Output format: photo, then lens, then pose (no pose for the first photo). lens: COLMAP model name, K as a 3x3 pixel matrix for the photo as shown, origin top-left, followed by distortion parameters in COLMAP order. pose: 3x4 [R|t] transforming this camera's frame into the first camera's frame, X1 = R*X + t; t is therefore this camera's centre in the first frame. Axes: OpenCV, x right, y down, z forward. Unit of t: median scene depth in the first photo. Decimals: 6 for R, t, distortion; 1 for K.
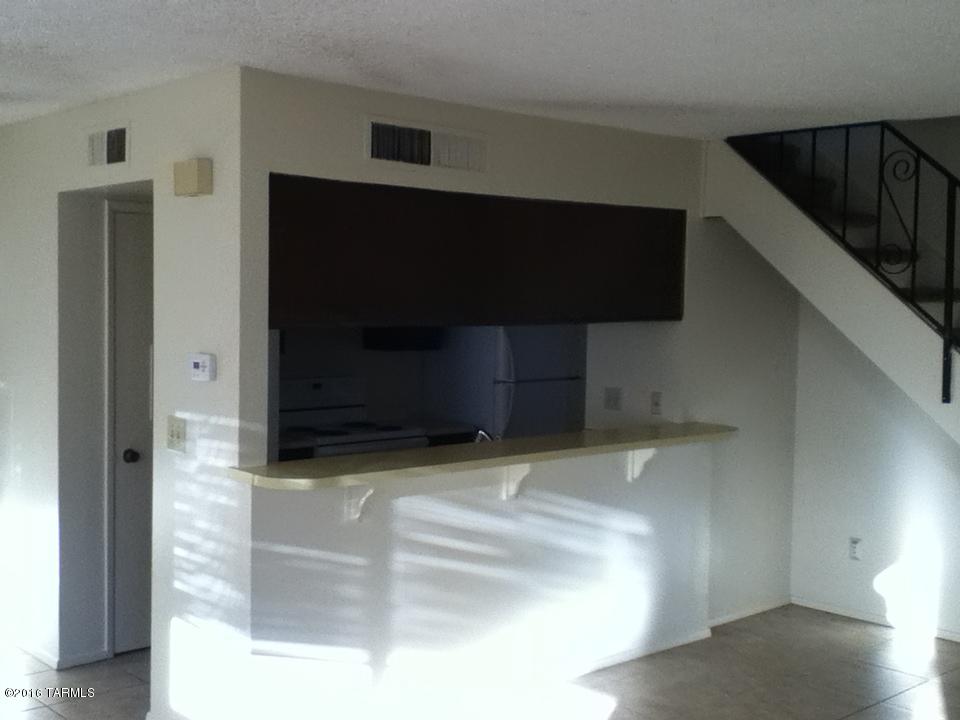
lens RADIAL K [[1182.2, 0, 458.9], [0, 1182.2, 359.1], [0, 0, 1]] dist [0.031754, 0.000000]
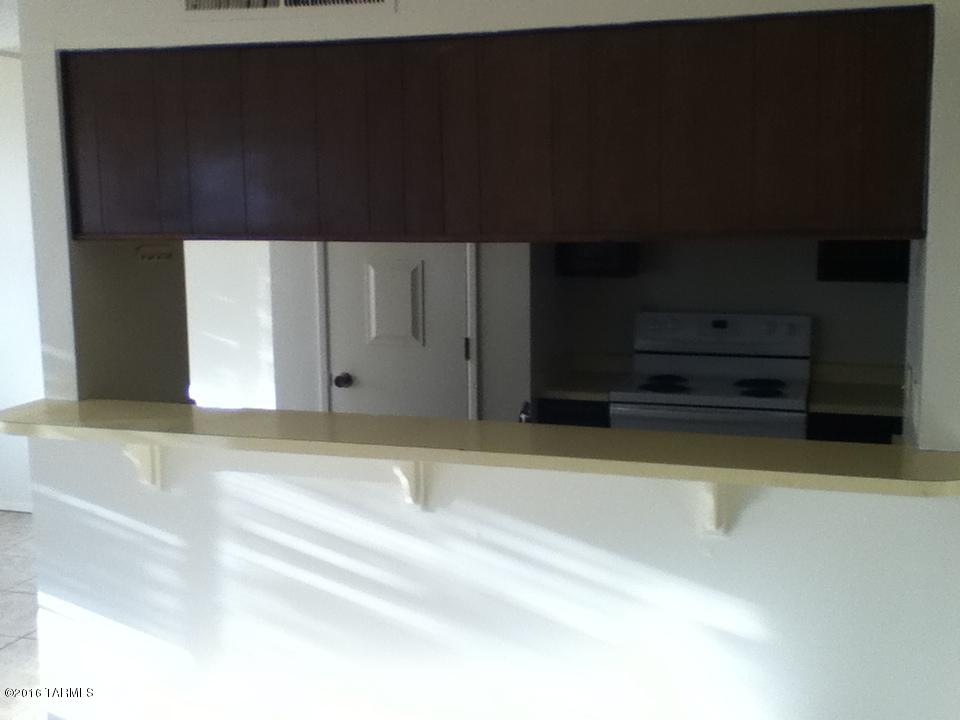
lens RADIAL K [[1182.2, 0, 529.8], [0, 1182.2, 352.6], [0, 0, 1]] dist [0.031754, 0.000000]
pose [[0.512872, 0.091330, -0.853593, 0.669830], [-0.036657, 0.995748, 0.084514, -0.026162], [0.857682, -0.012054, 0.514039, 0.773236]]
